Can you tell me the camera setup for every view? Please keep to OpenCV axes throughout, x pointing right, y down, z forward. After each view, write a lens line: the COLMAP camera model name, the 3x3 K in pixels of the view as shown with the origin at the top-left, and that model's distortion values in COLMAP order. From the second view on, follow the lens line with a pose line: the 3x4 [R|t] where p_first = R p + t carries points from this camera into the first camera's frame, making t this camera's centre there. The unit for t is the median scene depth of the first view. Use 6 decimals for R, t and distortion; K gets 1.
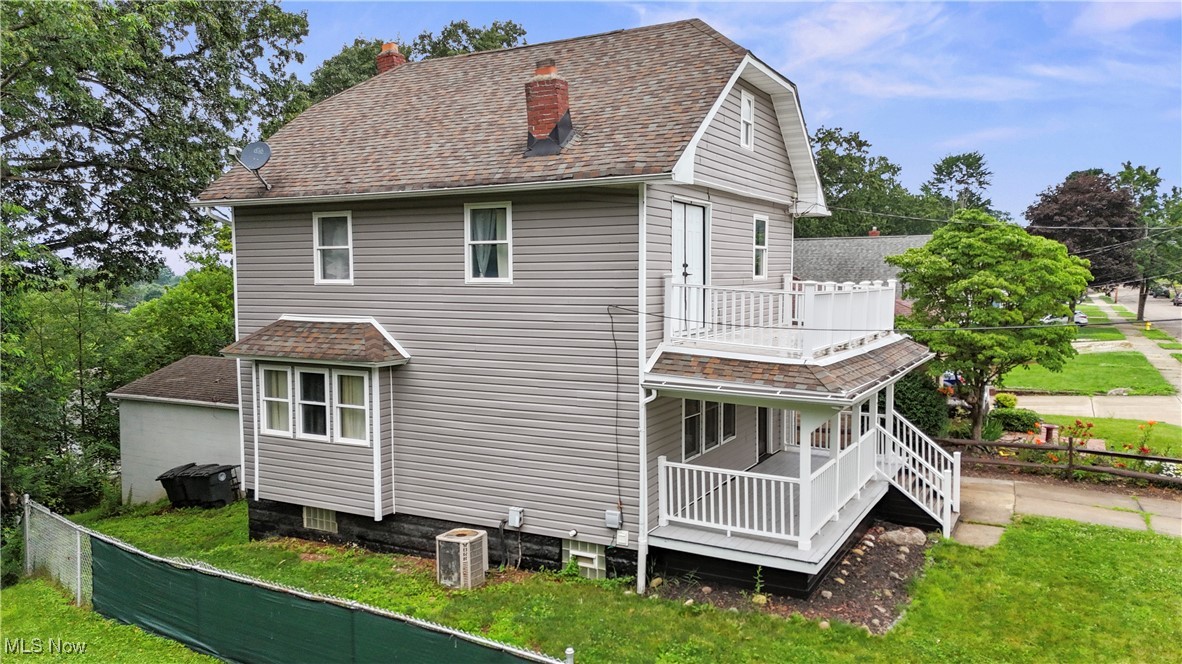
lens RADIAL K [[860.2, 0, 591.0], [0, 860.2, 332.0], [0, 0, 1]] dist [0.100148, -0.092873]
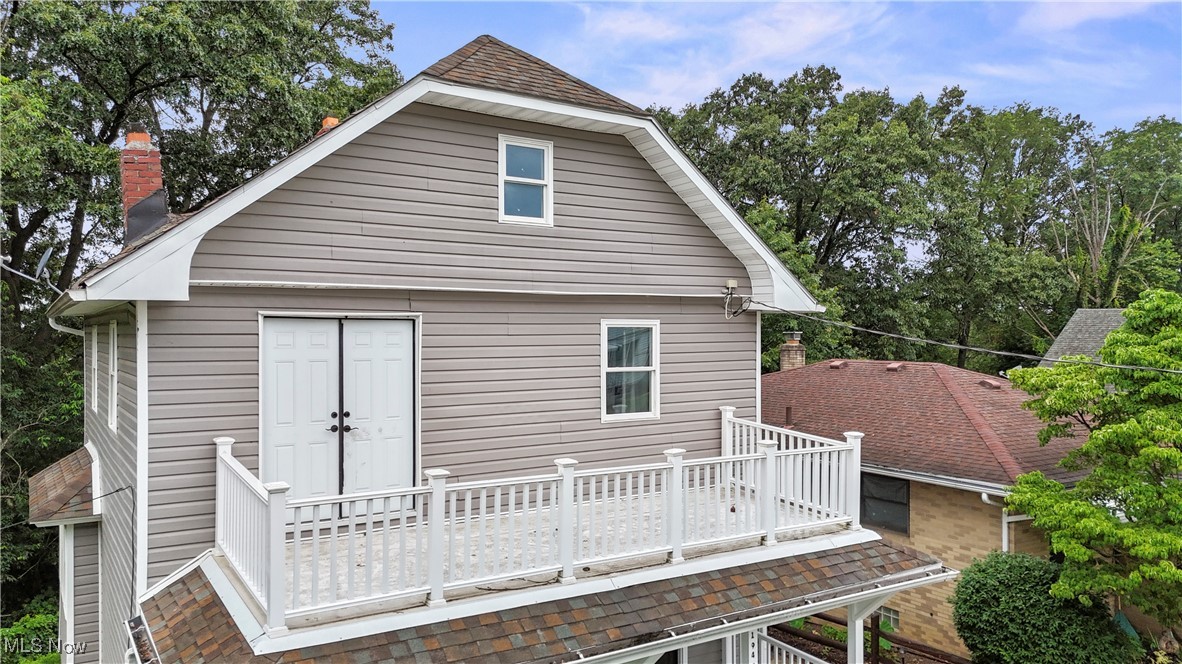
lens RADIAL K [[860.2, 0, 591.0], [0, 860.2, 332.0], [0, 0, 1]] dist [0.100148, -0.092873]
pose [[0.882889, 0.003900, -0.469565, 0.450034], [-0.033725, 0.997910, -0.055123, -0.086096], [0.468369, 0.064504, 0.881175, 0.410345]]
